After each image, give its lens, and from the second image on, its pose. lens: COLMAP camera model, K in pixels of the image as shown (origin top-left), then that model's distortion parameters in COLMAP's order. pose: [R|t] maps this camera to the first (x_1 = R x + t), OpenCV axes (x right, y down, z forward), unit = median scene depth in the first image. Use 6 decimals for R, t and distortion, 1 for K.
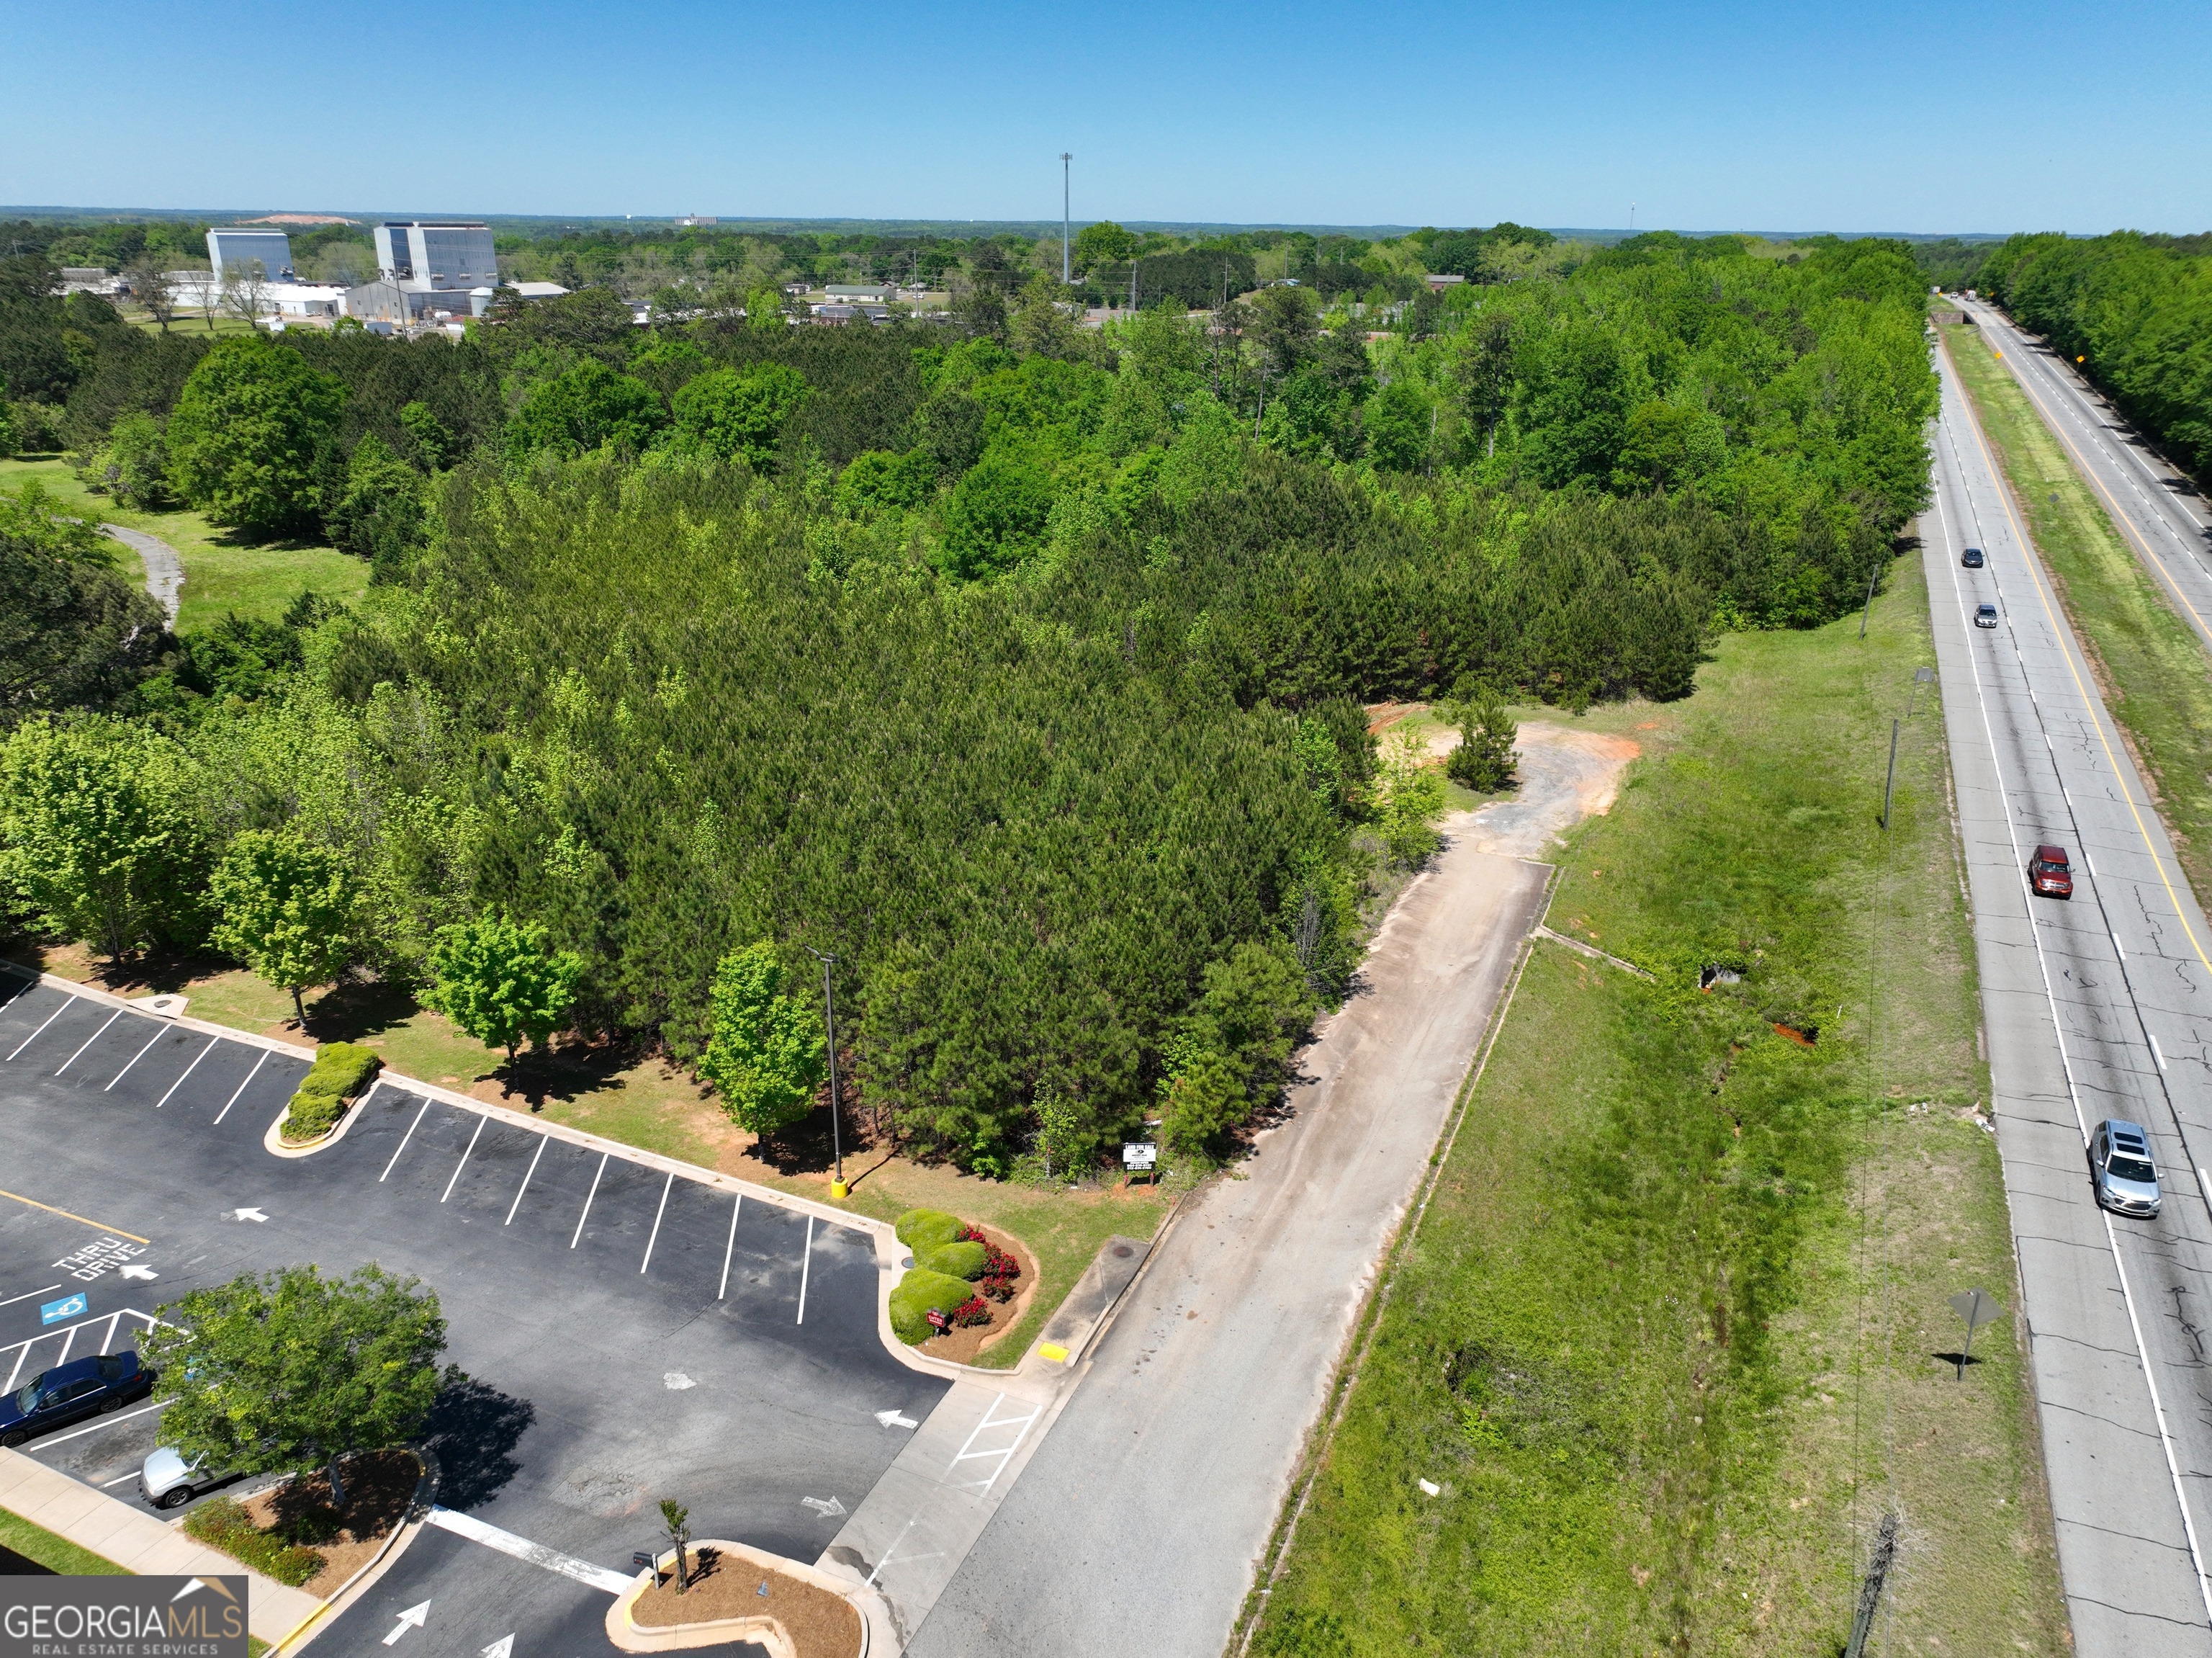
lens RADIAL K [[1556.3, 0, 1107.9], [0, 1556.3, 827.7], [0, 0, 1]] dist [-0.008489, 0.028281]
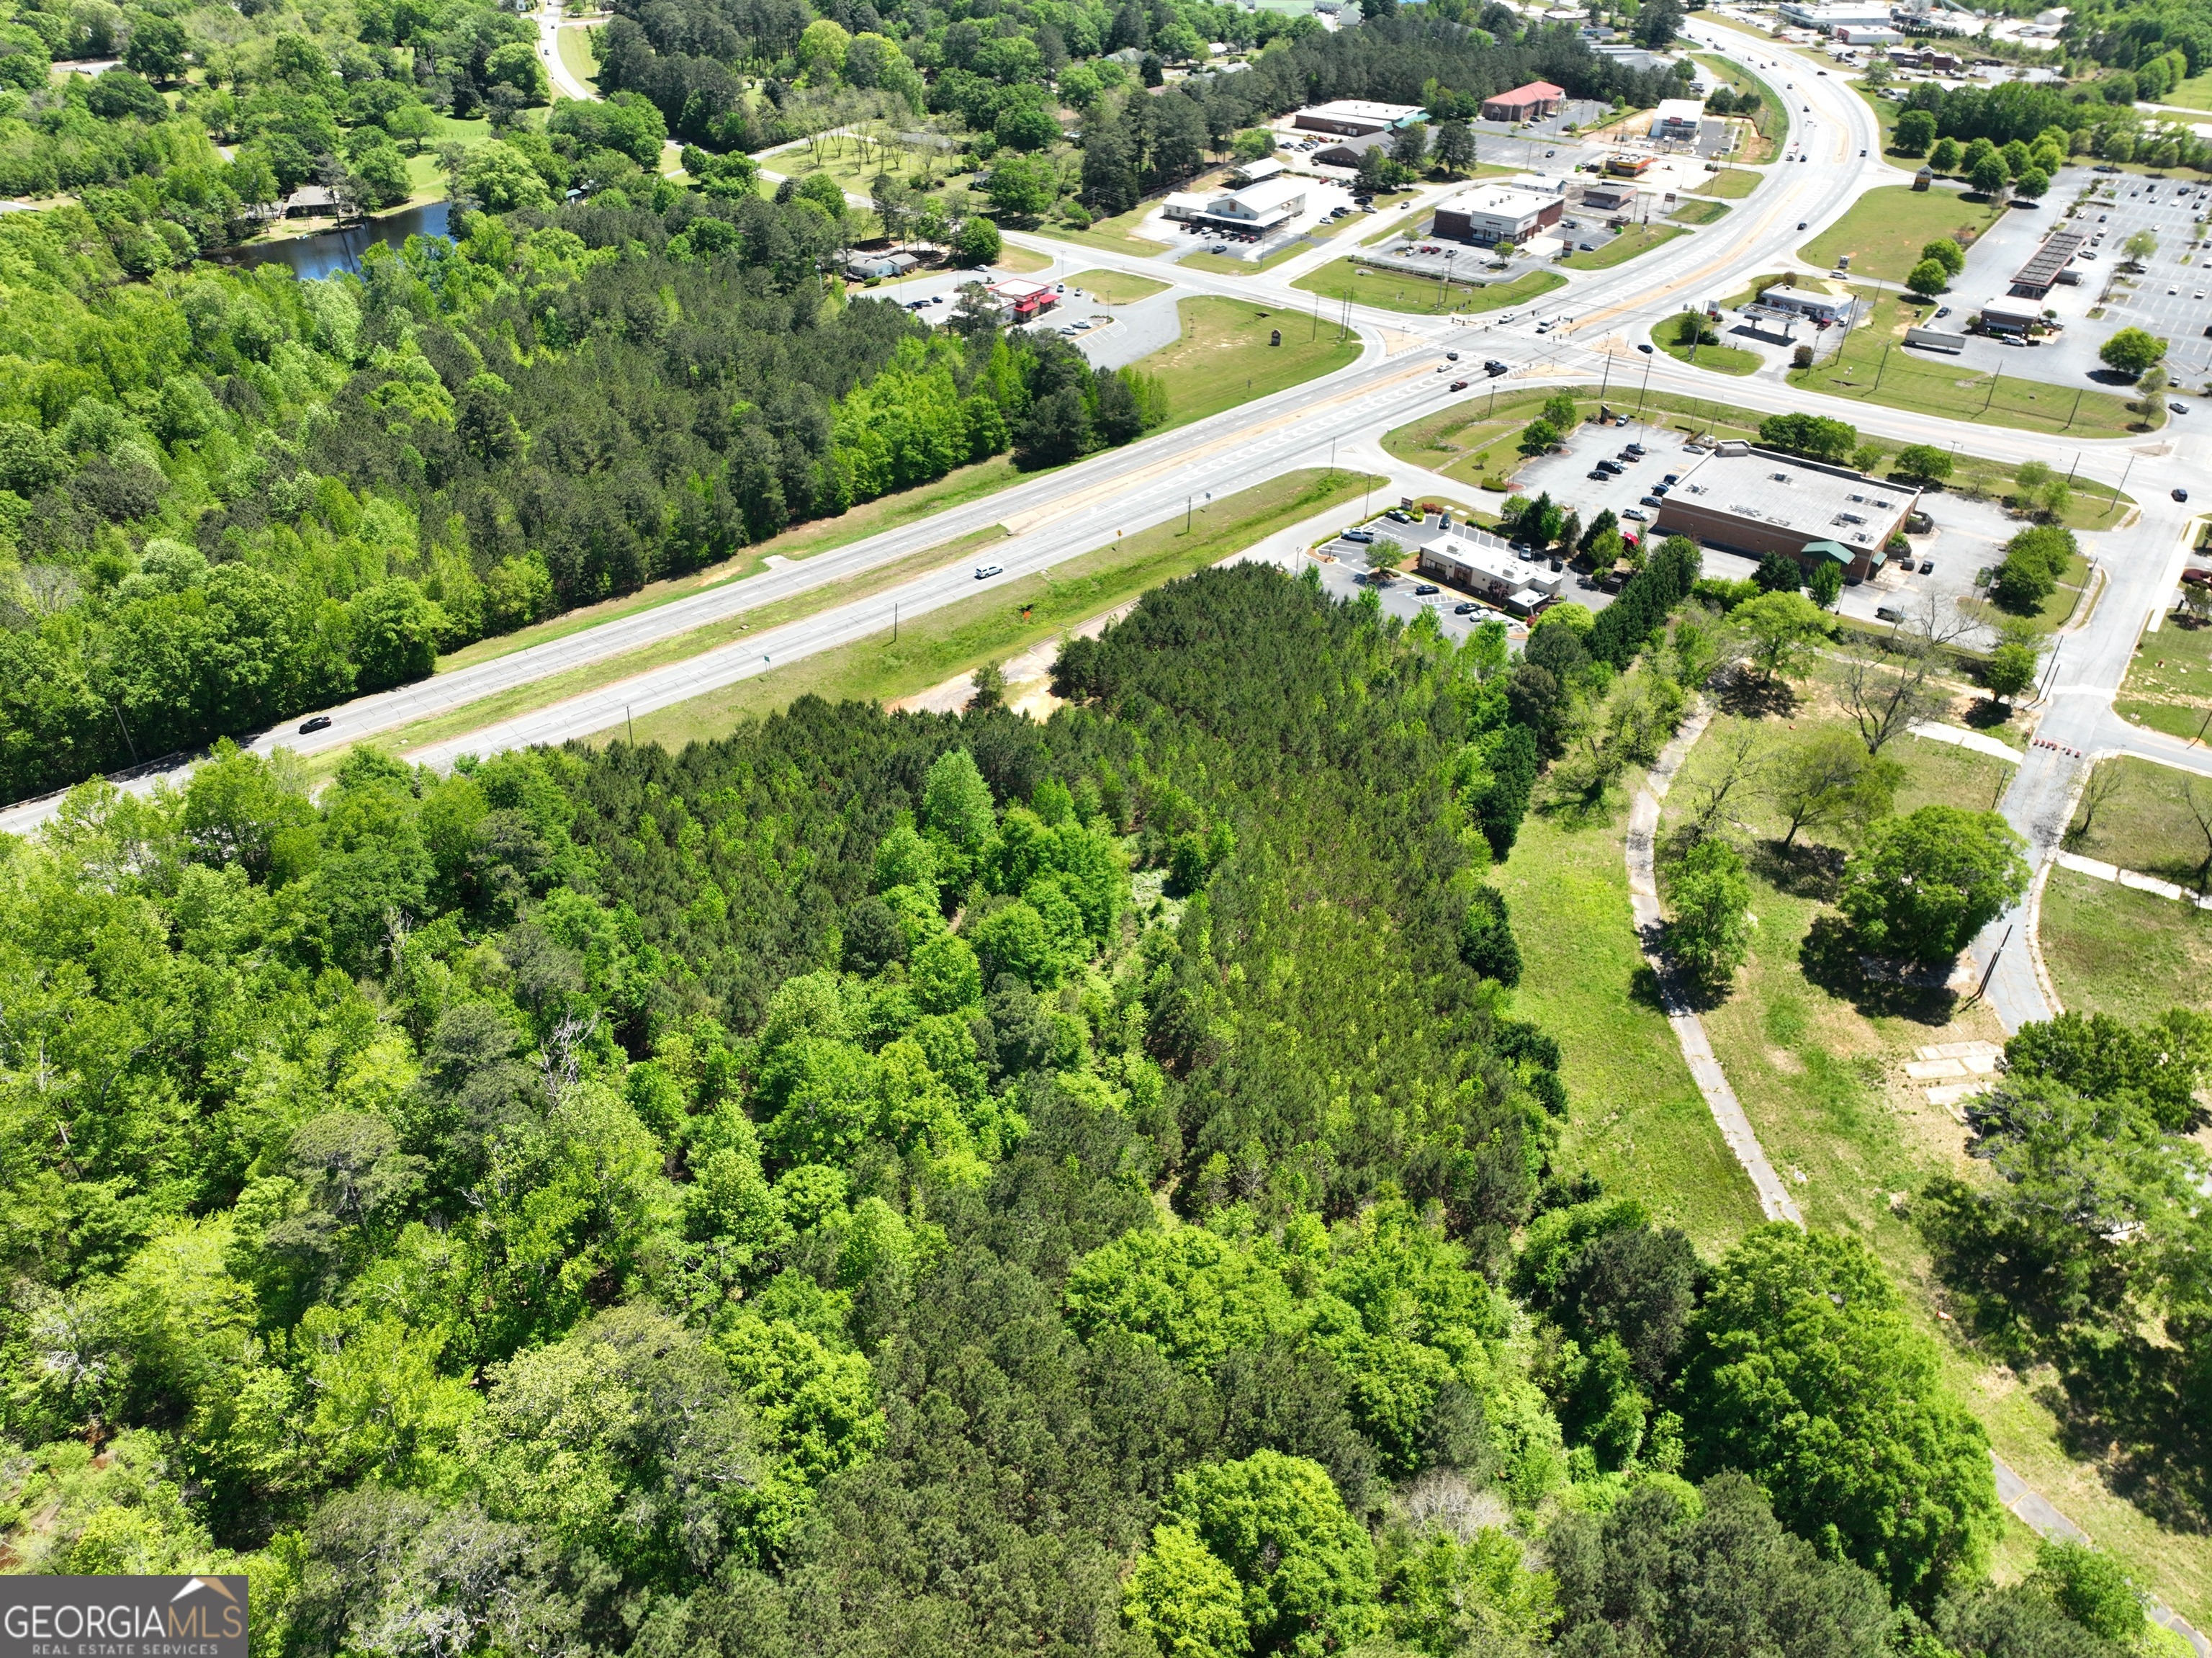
lens RADIAL K [[1556.3, 0, 1107.9], [0, 1556.3, 827.7], [0, 0, 1]] dist [-0.008489, 0.028281]
pose [[-0.922009, -0.237171, 0.306022, -0.898655], [0.123707, 0.568514, 0.813319, -2.348289], [-0.366873, 0.787745, -0.494835, 2.918626]]
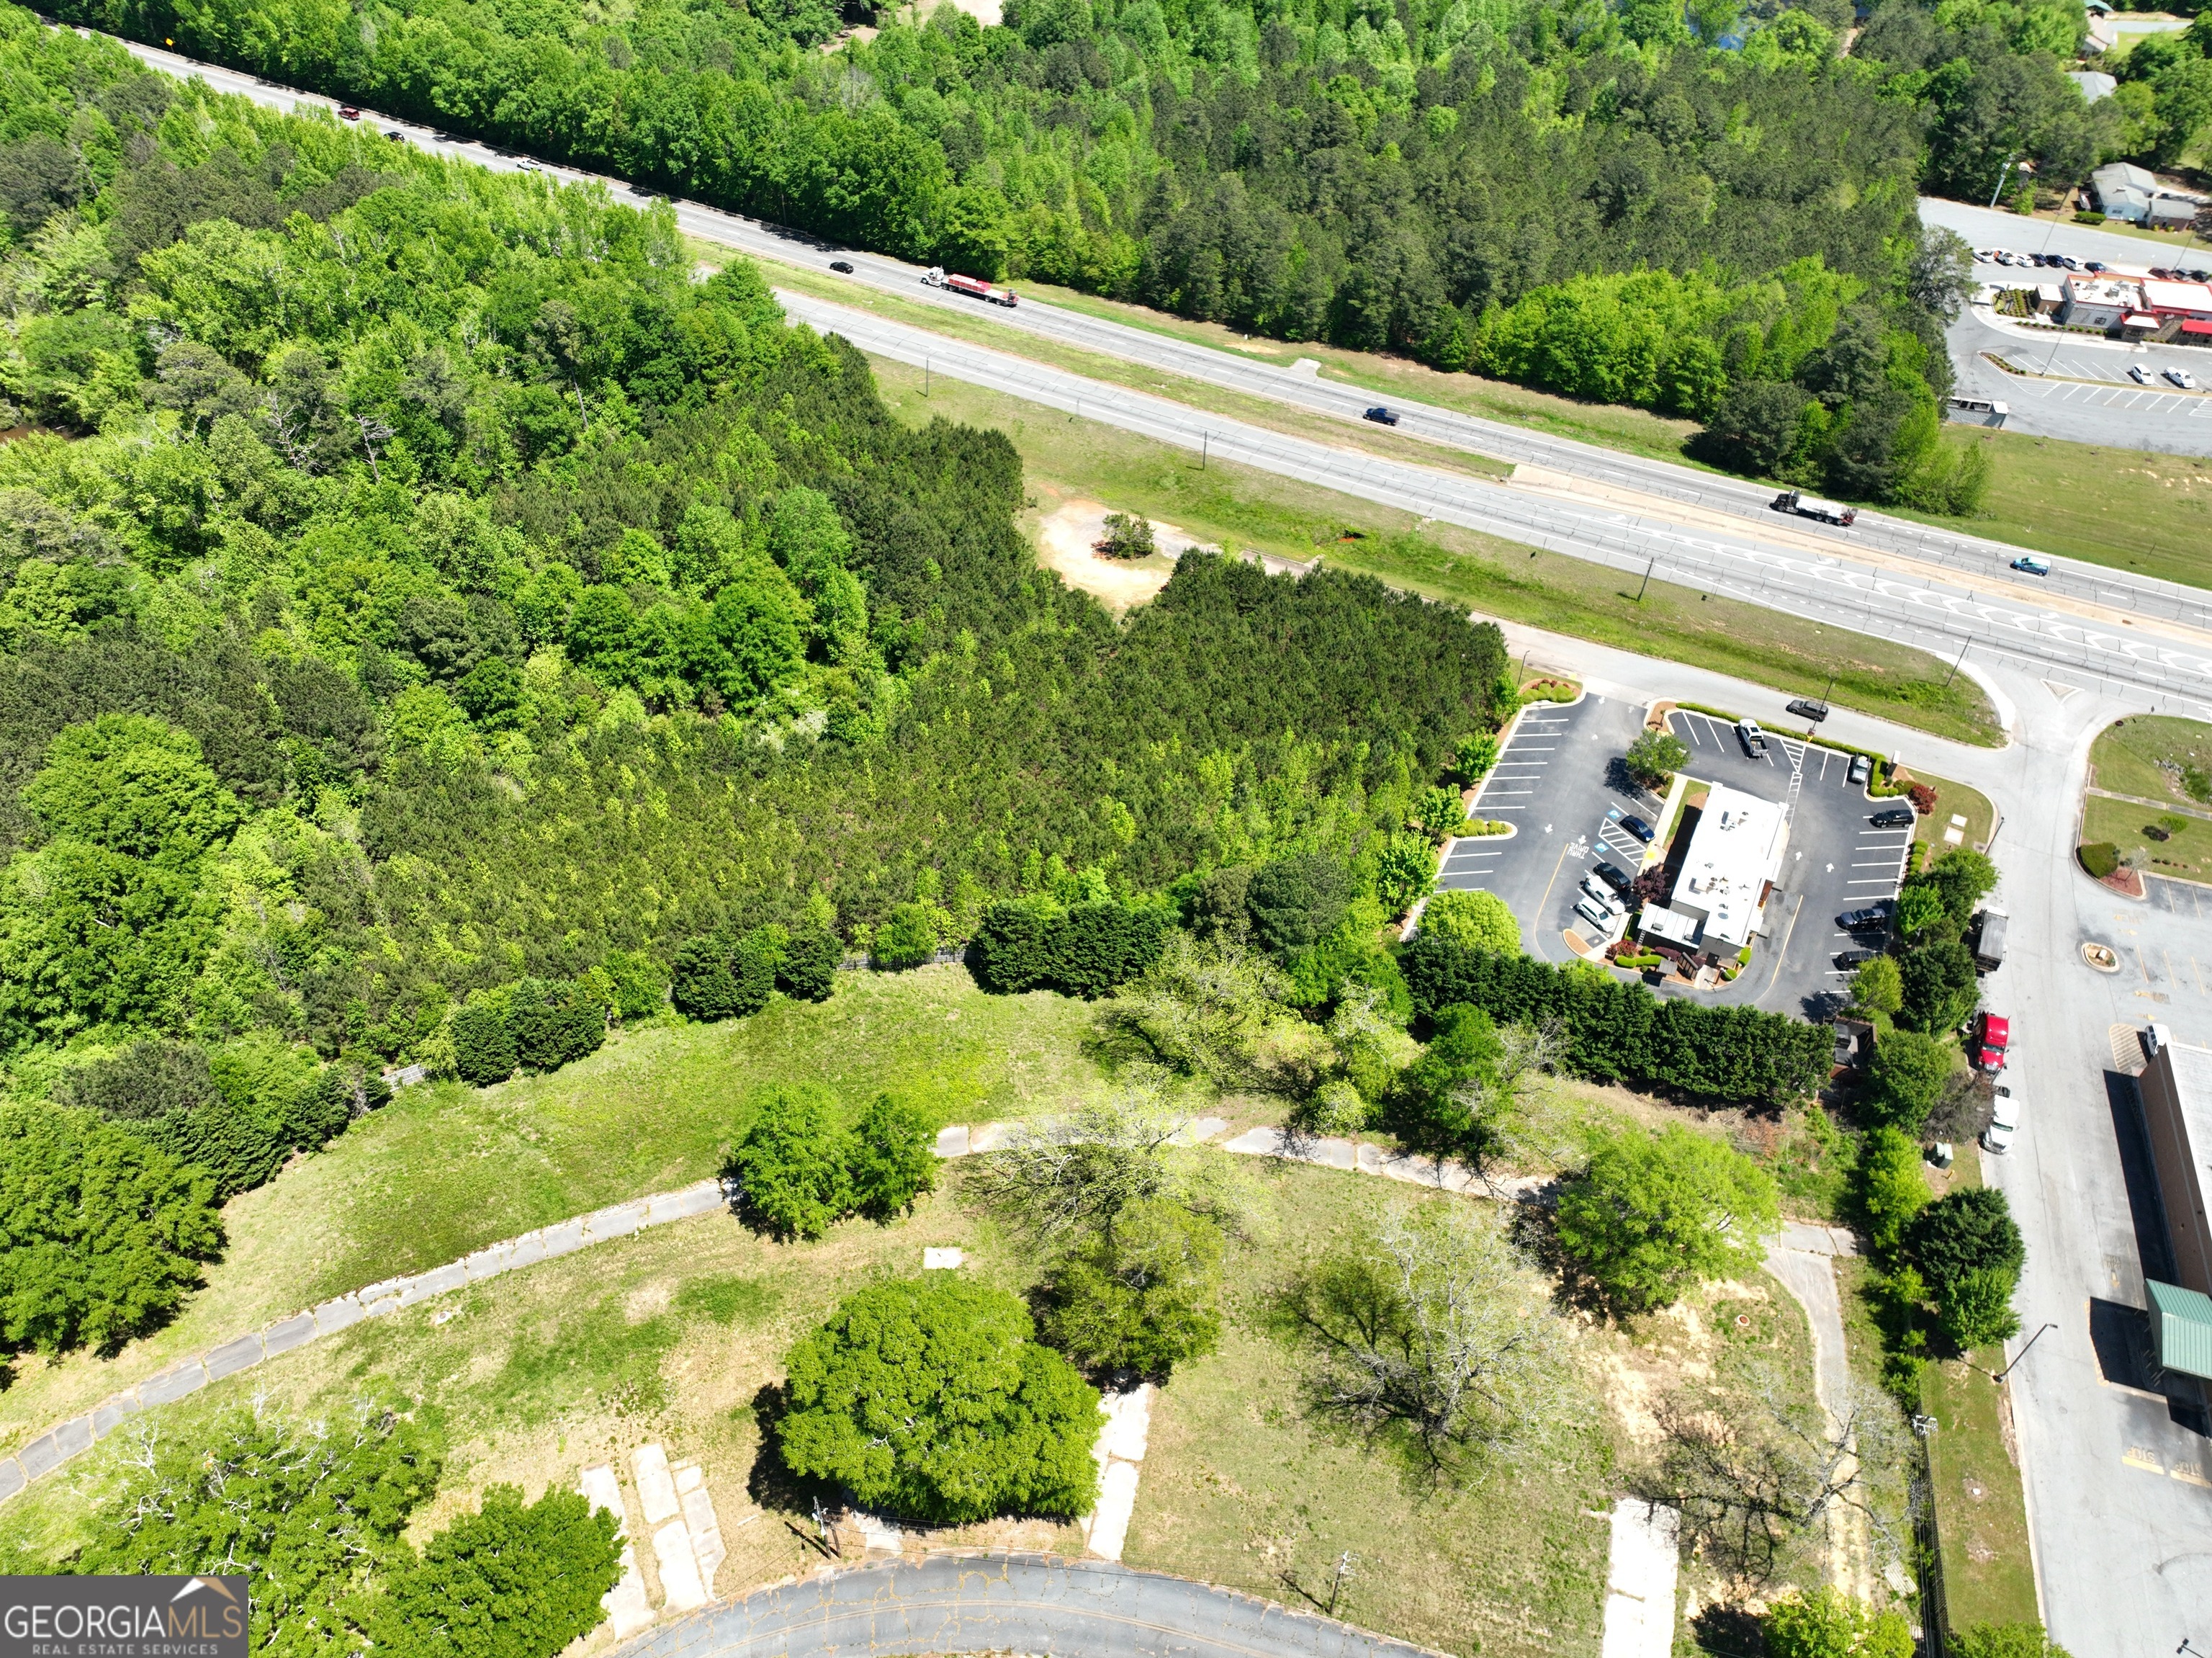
lens RADIAL K [[1556.3, 0, 1107.9], [0, 1556.3, 827.7], [0, 0, 1]] dist [-0.008489, 0.028281]
pose [[0.062574, -0.694716, 0.716557, -2.027584], [0.354573, 0.686601, 0.634710, -1.480364], [-0.932932, 0.214356, 0.289291, 0.634229]]
